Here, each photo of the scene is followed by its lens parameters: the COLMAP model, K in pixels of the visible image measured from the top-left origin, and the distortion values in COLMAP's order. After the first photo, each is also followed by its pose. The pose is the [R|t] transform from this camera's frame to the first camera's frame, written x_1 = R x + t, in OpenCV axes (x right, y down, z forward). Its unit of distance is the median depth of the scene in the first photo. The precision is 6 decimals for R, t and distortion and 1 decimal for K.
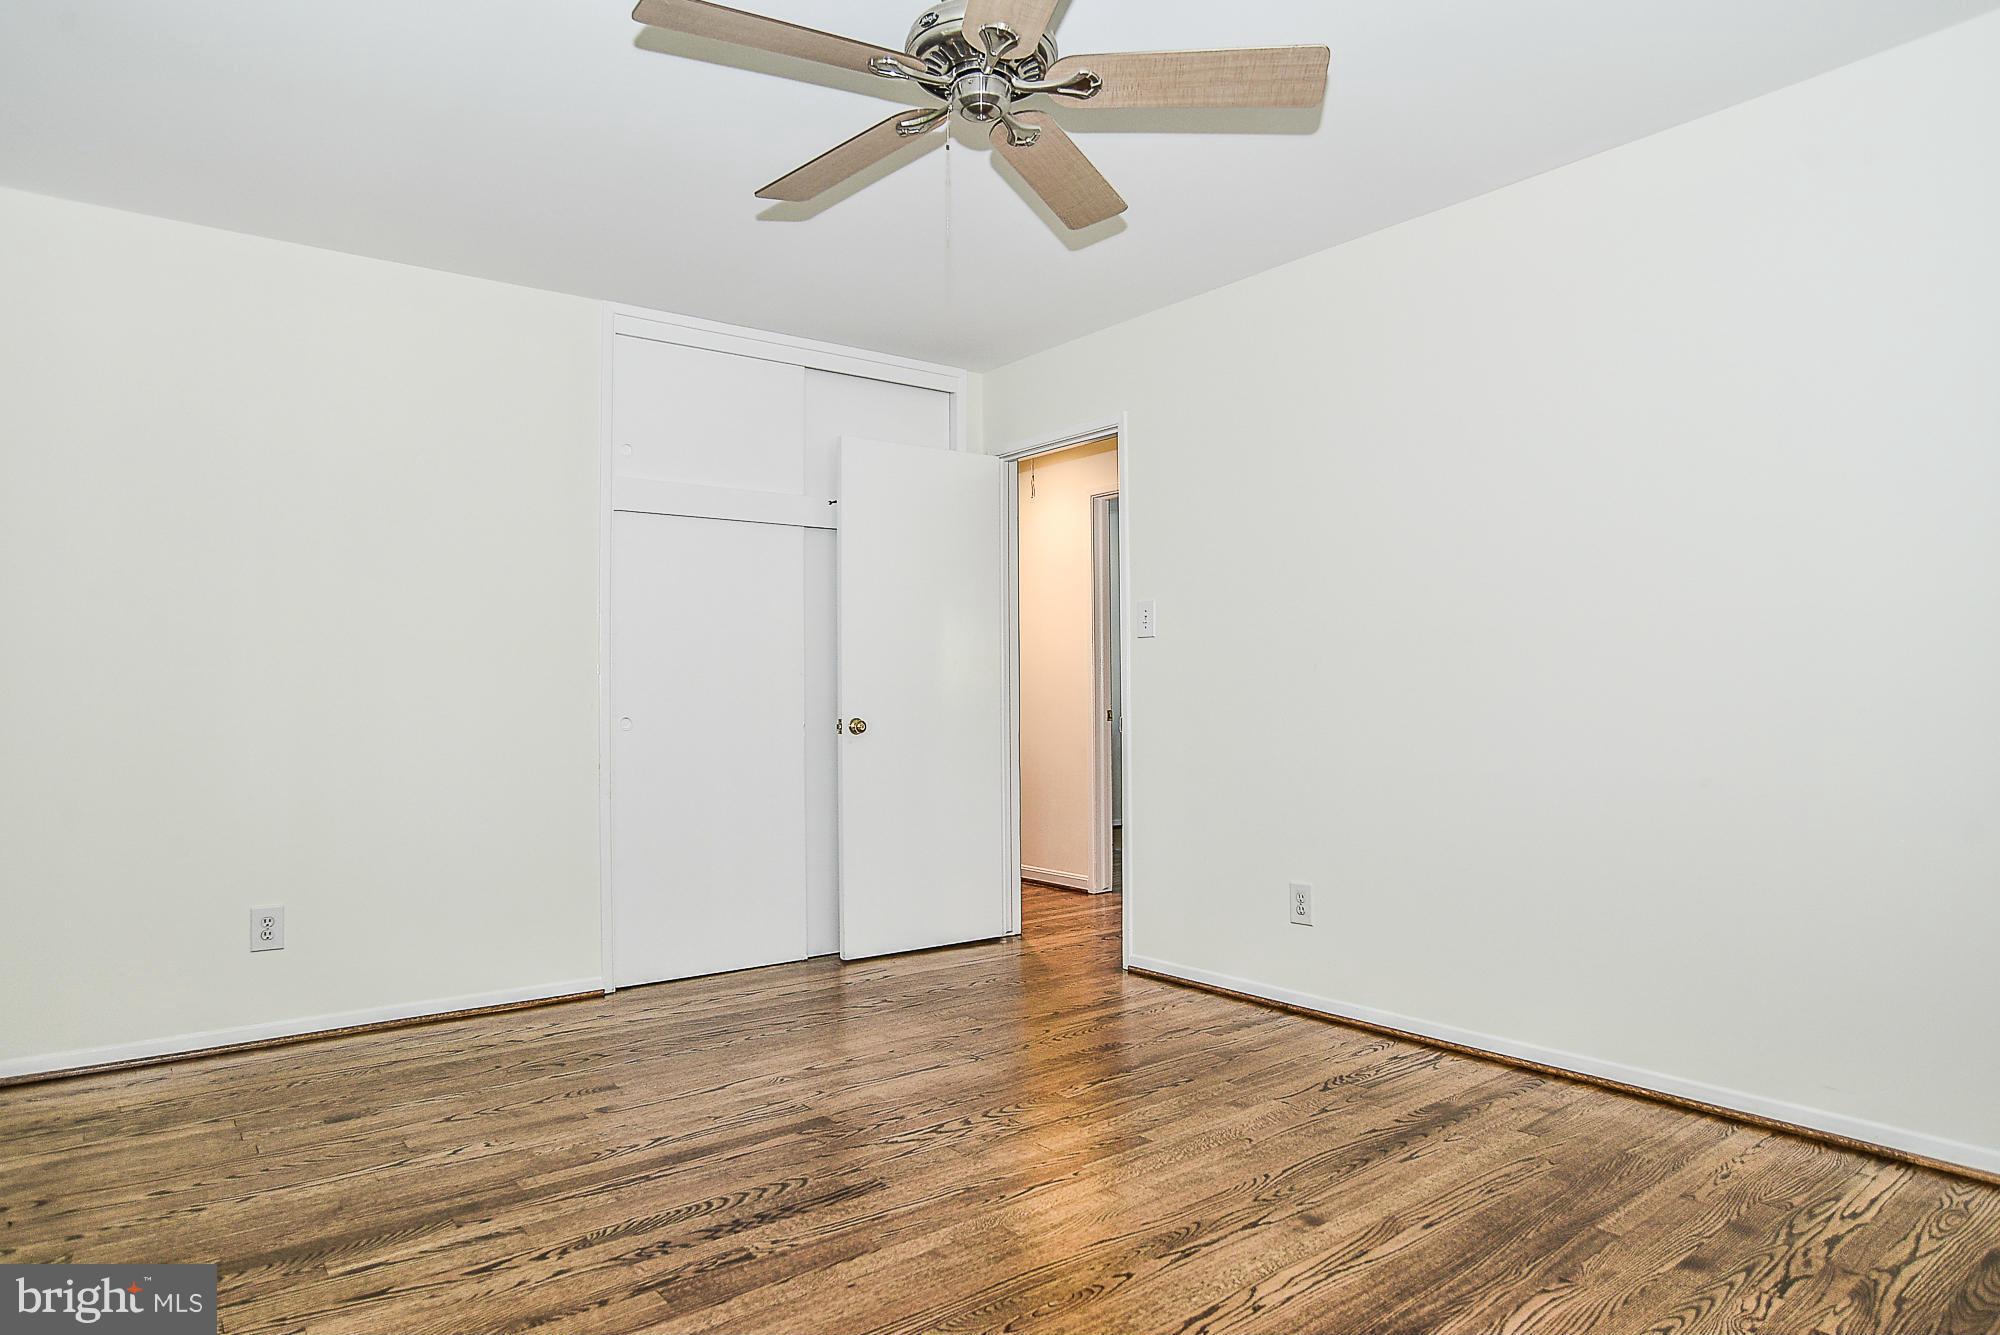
lens RADIAL K [[1076.9, 0, 977.7], [0, 1076.9, 673.8], [0, 0, 1]] dist [-0.077474, 0.038296]
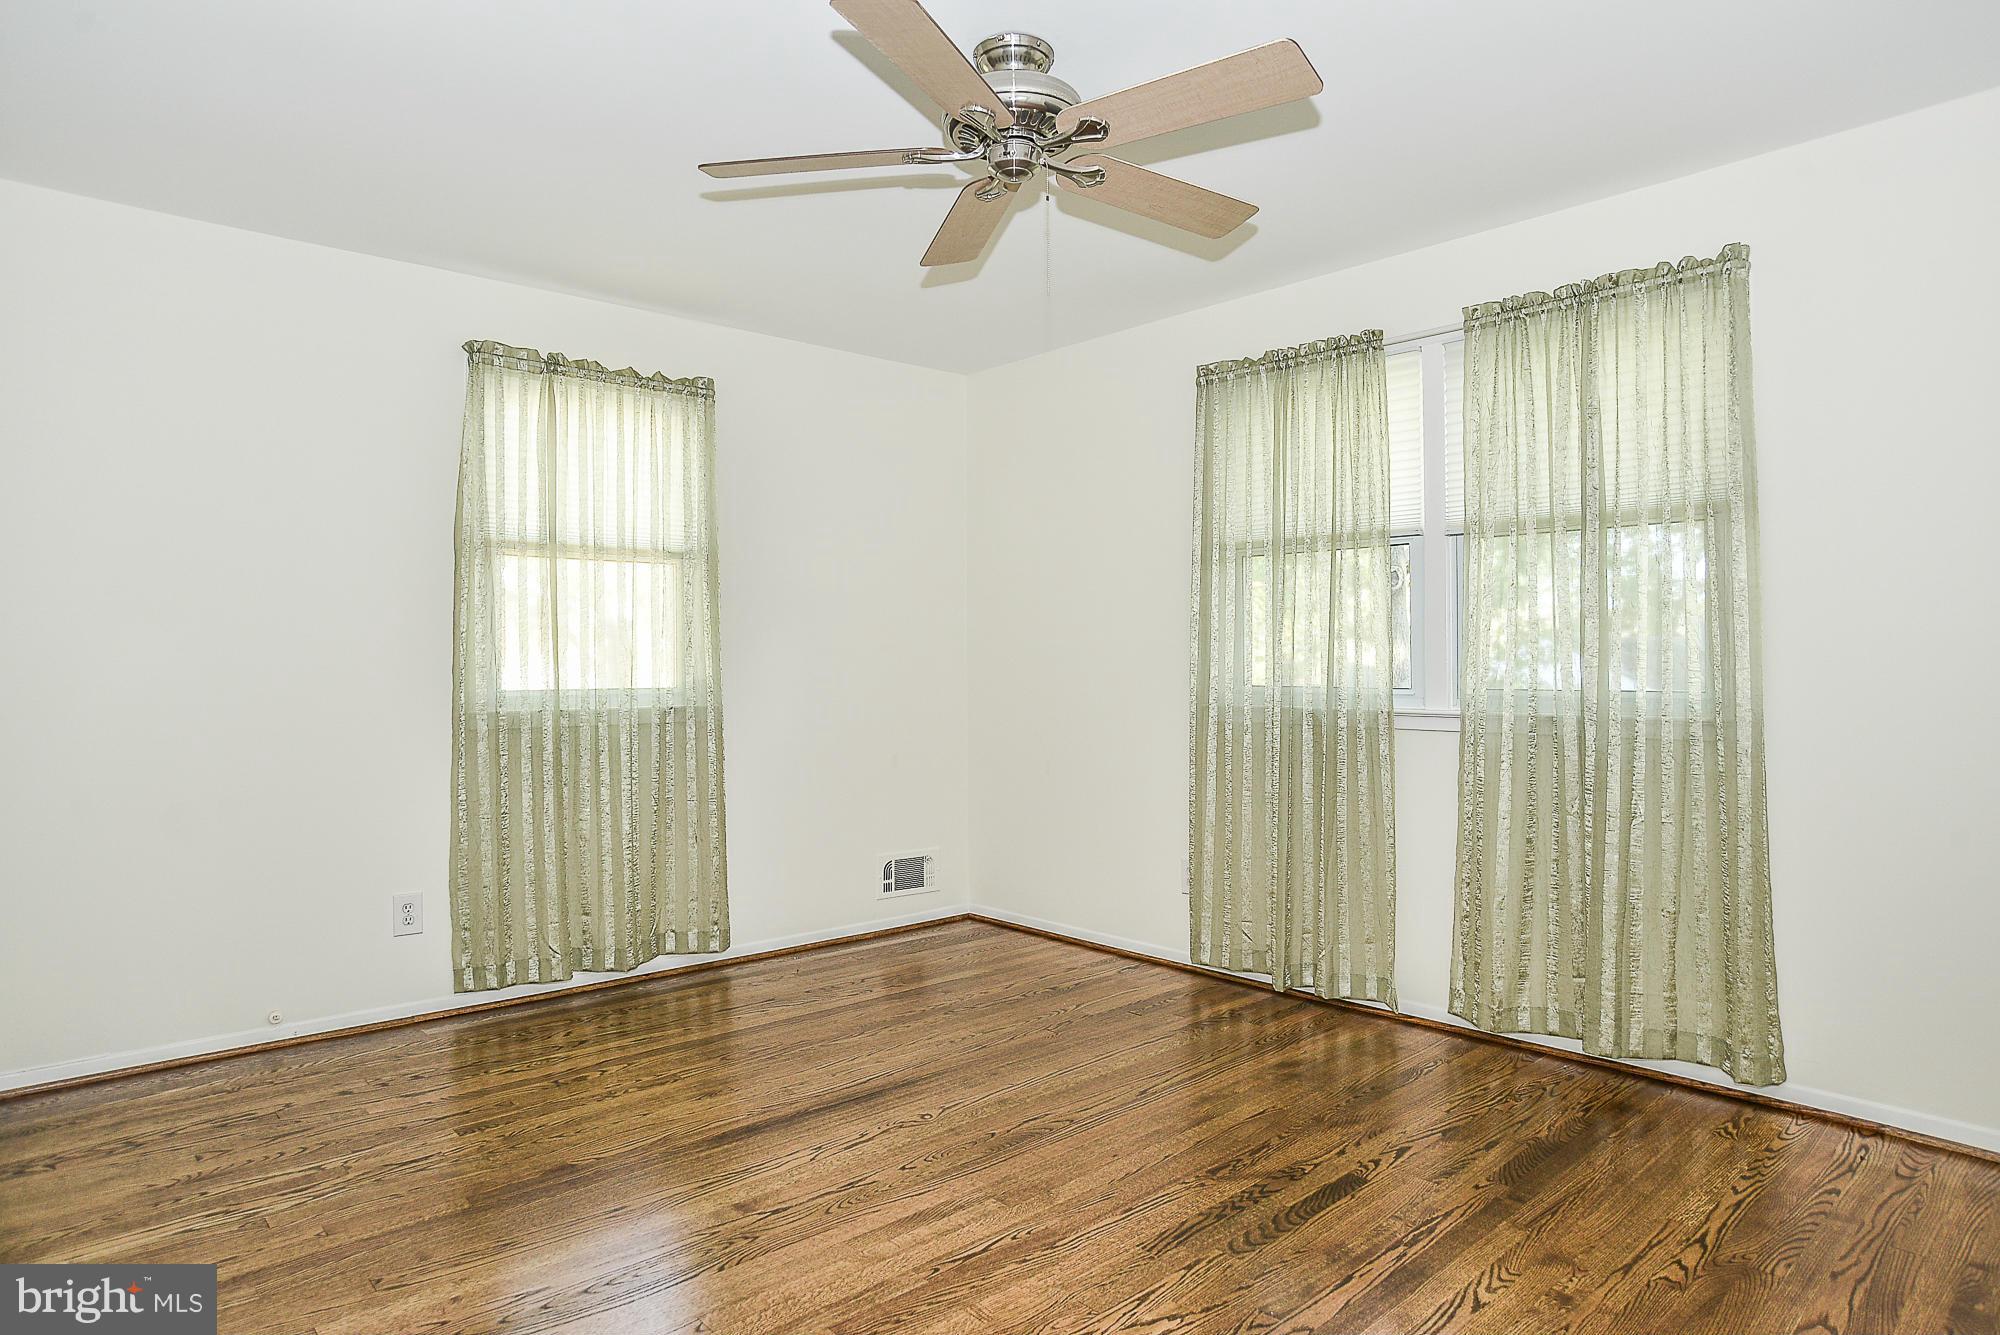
lens RADIAL K [[1076.9, 0, 977.7], [0, 1076.9, 673.8], [0, 0, 1]] dist [-0.077474, 0.038296]
pose [[-0.996742, 0.014436, -0.079349, 0.134664], [0.014802, 0.999882, -0.004030, -0.020166], [0.079282, -0.005191, -0.996839, 2.100920]]
